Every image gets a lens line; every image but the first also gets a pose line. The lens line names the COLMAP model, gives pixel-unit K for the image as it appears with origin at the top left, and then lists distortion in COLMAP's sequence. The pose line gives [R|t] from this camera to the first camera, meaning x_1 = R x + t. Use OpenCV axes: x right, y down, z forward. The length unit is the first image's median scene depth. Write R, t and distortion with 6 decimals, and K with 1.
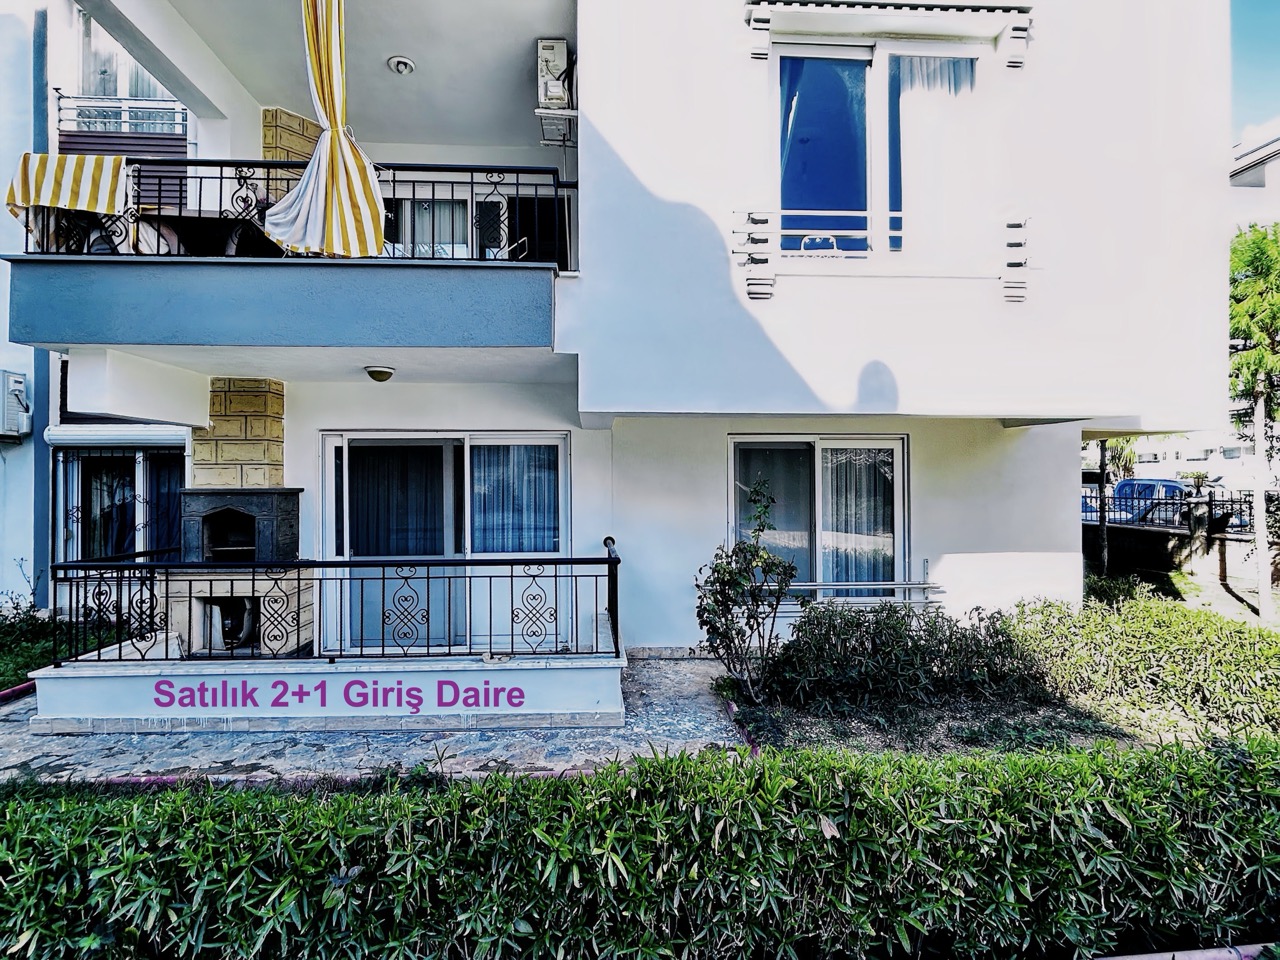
lens RADIAL K [[663.4, 0, 640.0], [0, 663.4, 480.0], [0, 0, 1]] dist [-0.000851, 0.013954]
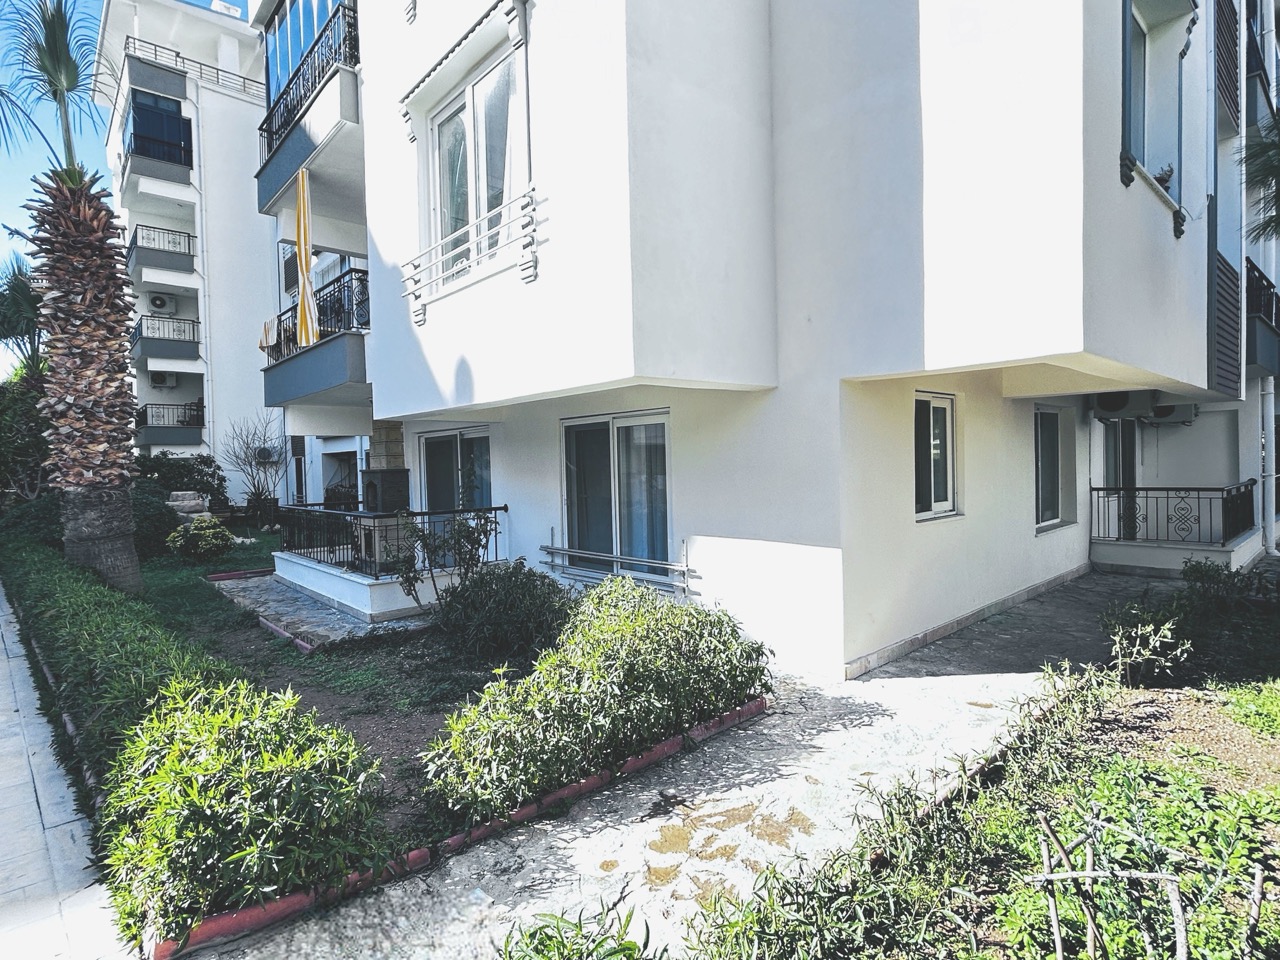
lens RADIAL K [[663.4, 0, 640.0], [0, 663.4, 480.0], [0, 0, 1]] dist [-0.000851, 0.013954]
pose [[0.635700, 0.005814, -0.771915, 1.195764], [0.029835, 0.999039, 0.032096, 0.003961], [0.771360, -0.043433, 0.634915, 0.411526]]
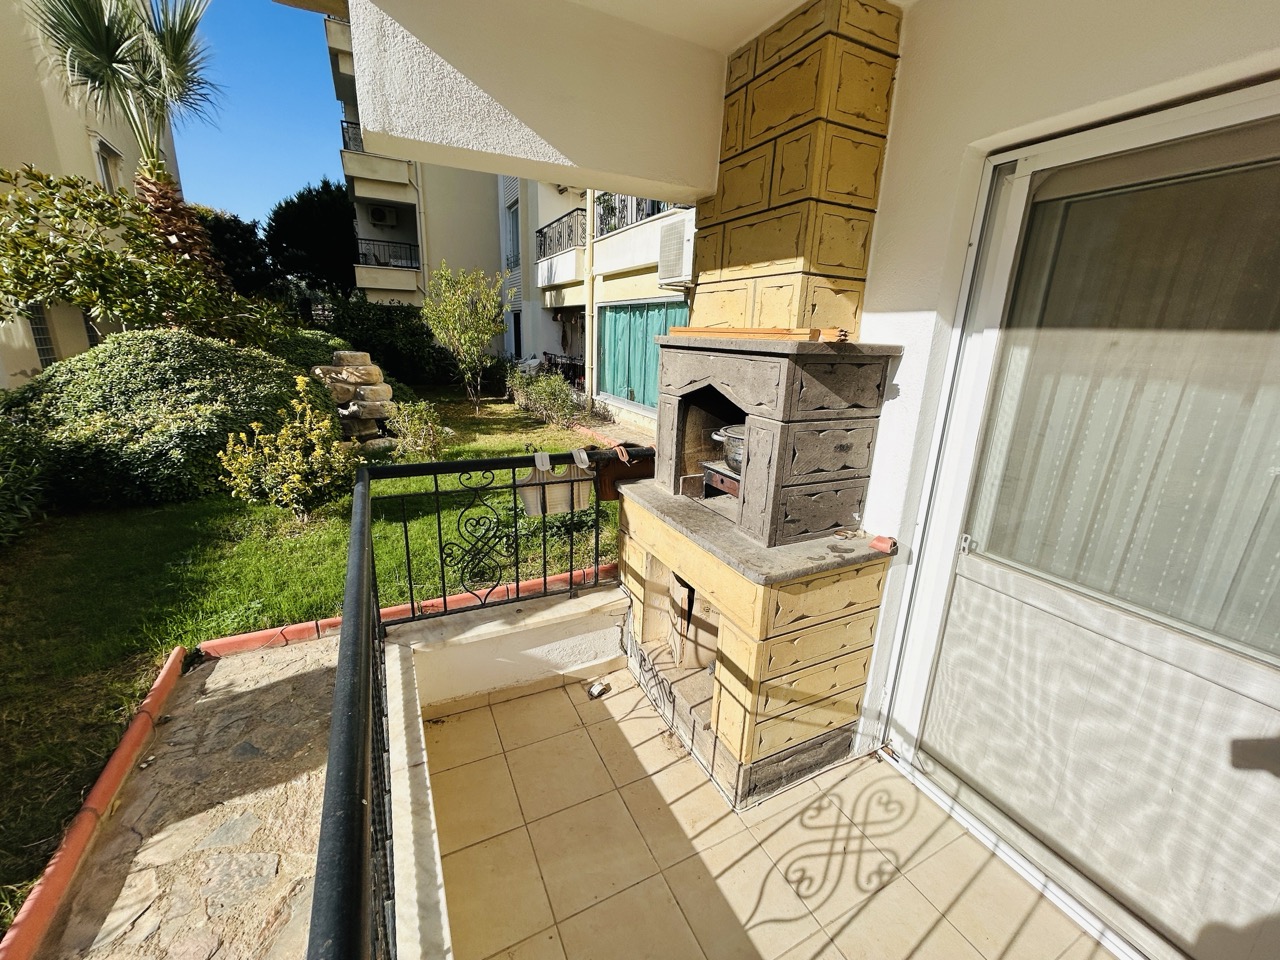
lens RADIAL K [[513.4, 0, 638.9], [0, 513.4, 482.1], [0, 0, 1]] dist [0.000690, 0.000092]
pose [[0.404439, 0.266794, -0.874786, -0.320329], [-0.022971, 0.959166, 0.281908, 0.009003], [0.914277, -0.093919, 0.394053, 0.797886]]
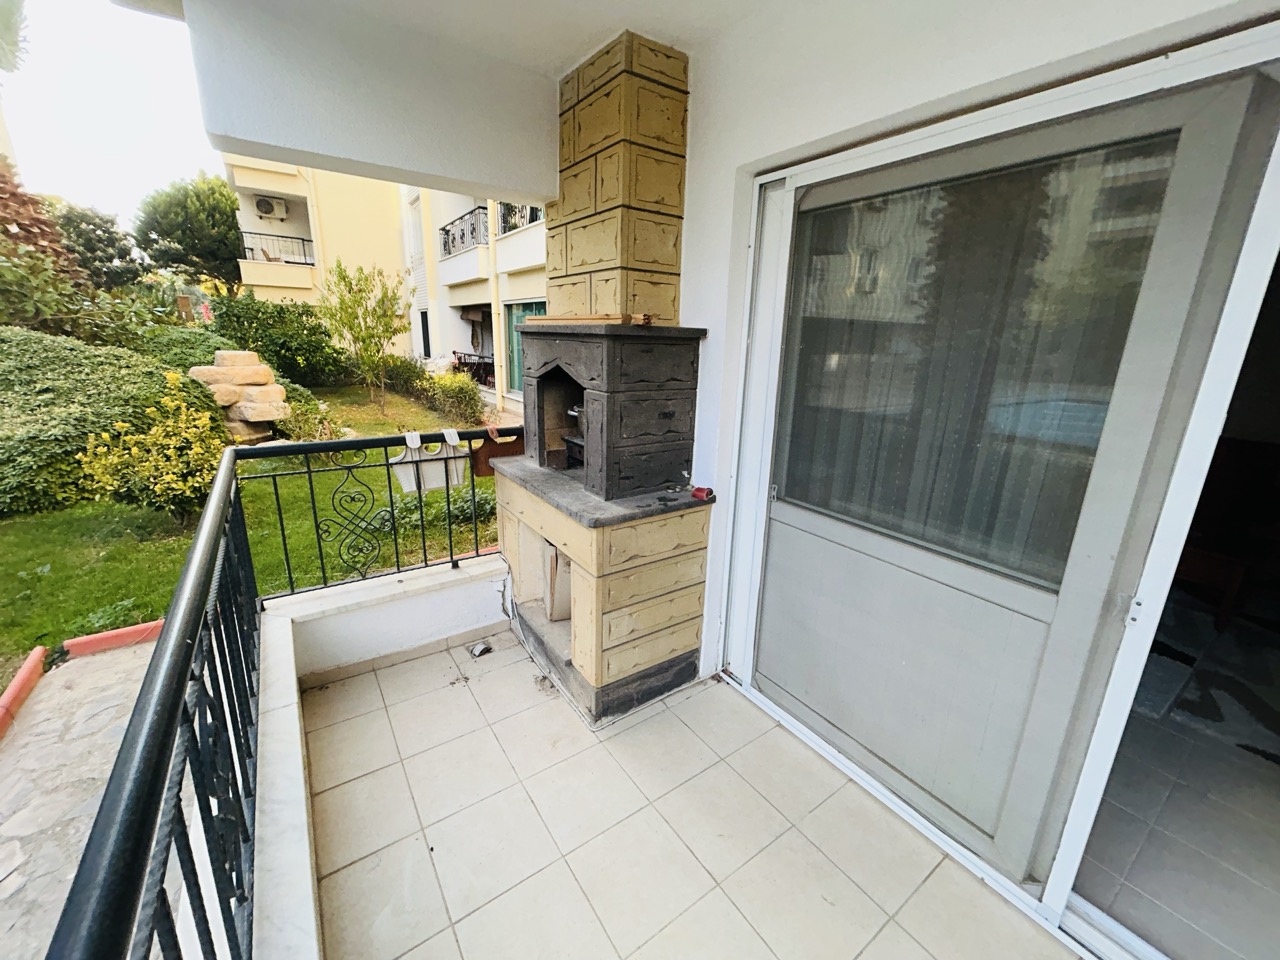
lens RADIAL K [[516.5, 0, 640.8], [0, 516.5, 482.4], [0, 0, 1]] dist [-0.001130, -0.000072]
pose [[0.531473, 0.244341, -0.811069, -0.246088], [-0.018404, 0.960599, 0.277328, 0.017144], [0.846875, -0.132465, 0.515030, 0.819645]]
